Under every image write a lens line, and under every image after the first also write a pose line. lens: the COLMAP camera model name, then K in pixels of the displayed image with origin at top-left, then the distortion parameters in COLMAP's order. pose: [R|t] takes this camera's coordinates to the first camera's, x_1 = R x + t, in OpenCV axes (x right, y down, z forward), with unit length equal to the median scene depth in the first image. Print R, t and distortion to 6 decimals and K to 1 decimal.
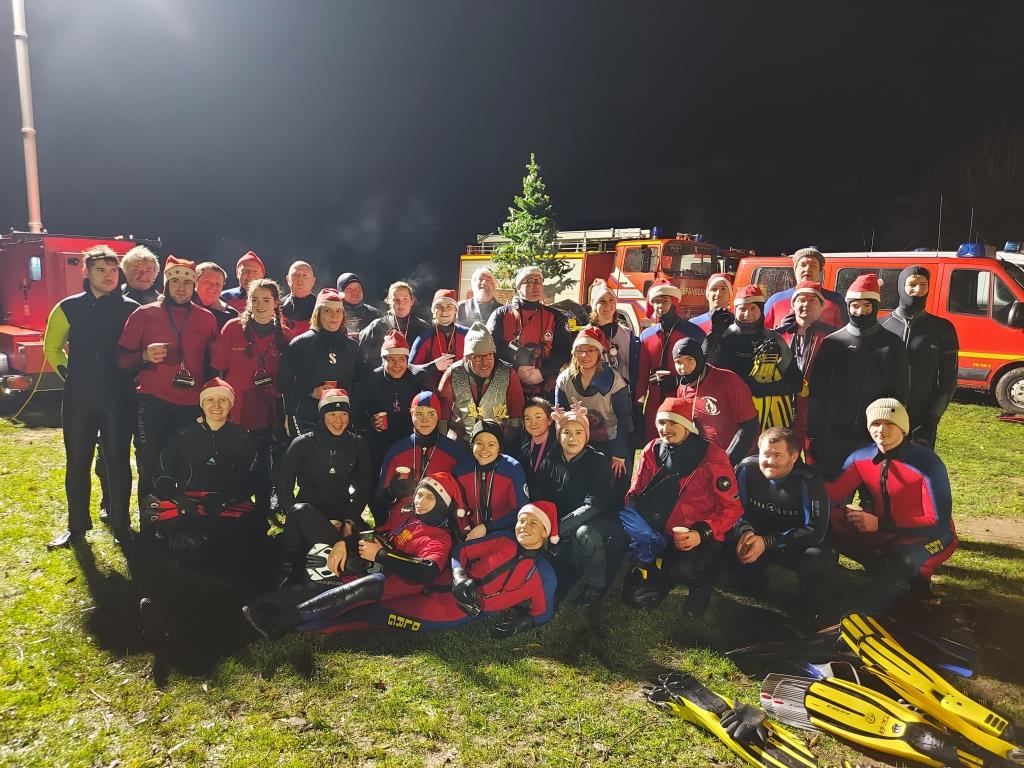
lens RADIAL K [[744.6, 0, 508.4], [0, 744.6, 388.7], [0, 0, 1]] dist [0.031137, -0.011379]
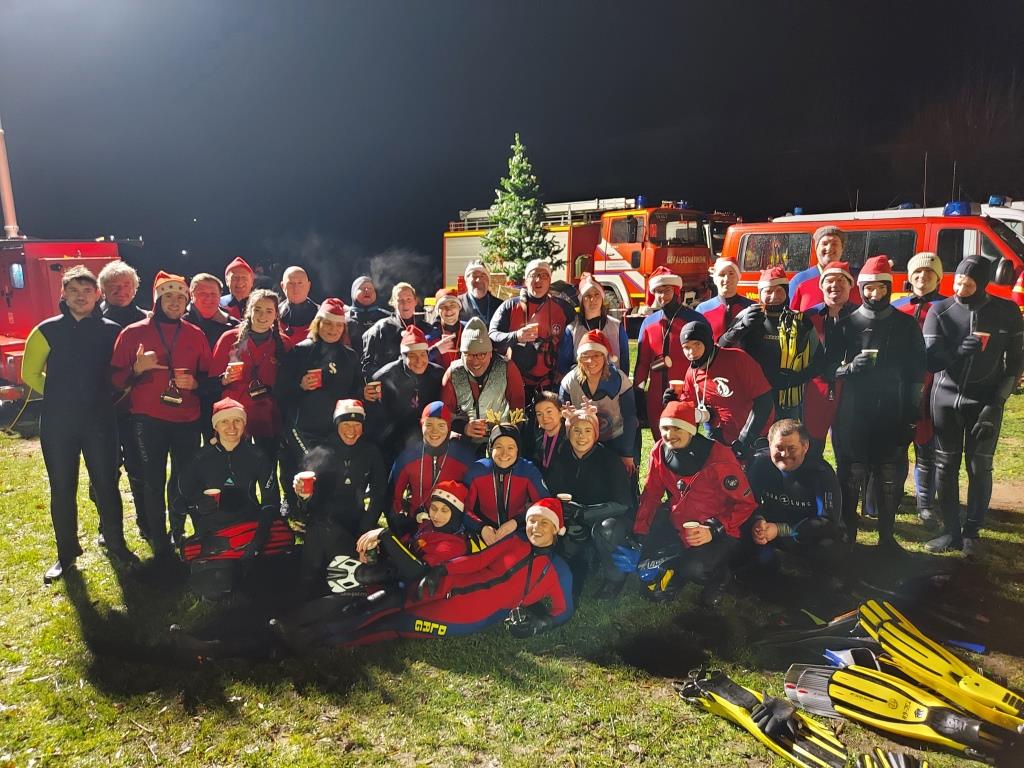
lens RADIAL K [[748.8, 0, 508.1], [0, 748.8, 391.5], [0, 0, 1]] dist [0.015956, 0.001396]
pose [[0.998435, -0.053396, 0.016615, -0.026176], [0.052586, 0.997564, 0.045835, -0.041127], [-0.019021, -0.044889, 0.998811, -0.004705]]
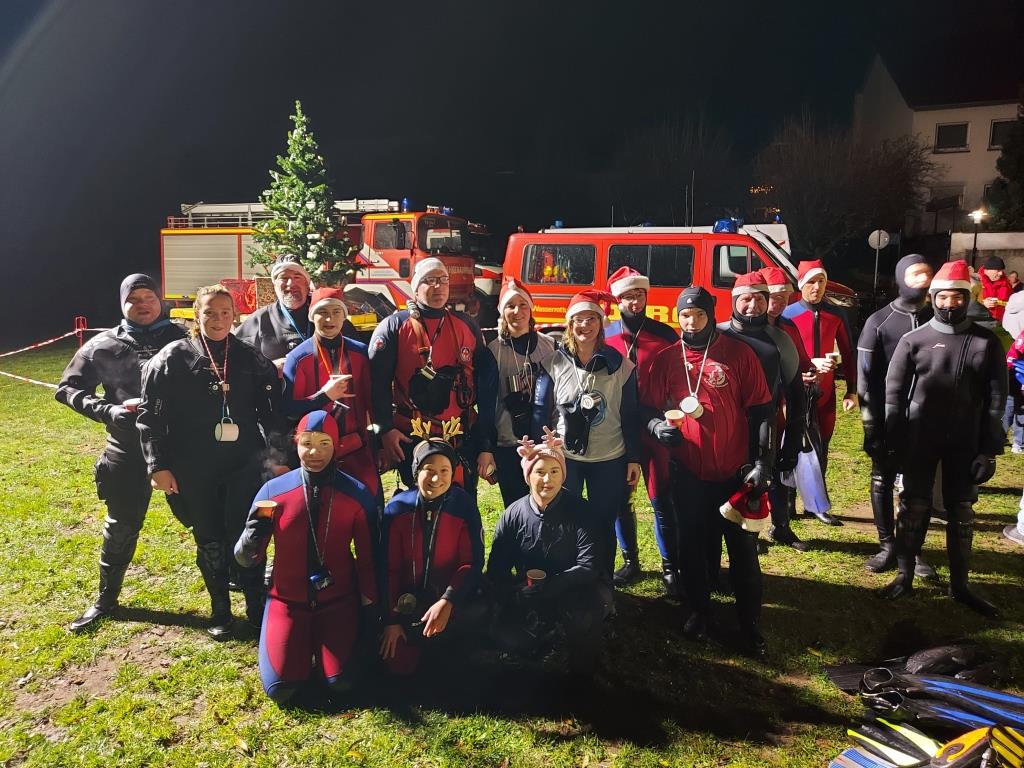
lens RADIAL K [[745.1, 0, 507.8], [0, 745.1, 386.7], [0, 0, 1]] dist [0.056408, -0.053858]
pose [[0.920168, -0.083878, 0.382434, -0.169950], [0.070910, 0.996332, 0.047907, -0.077060], [-0.385050, -0.016964, 0.922740, 0.355032]]
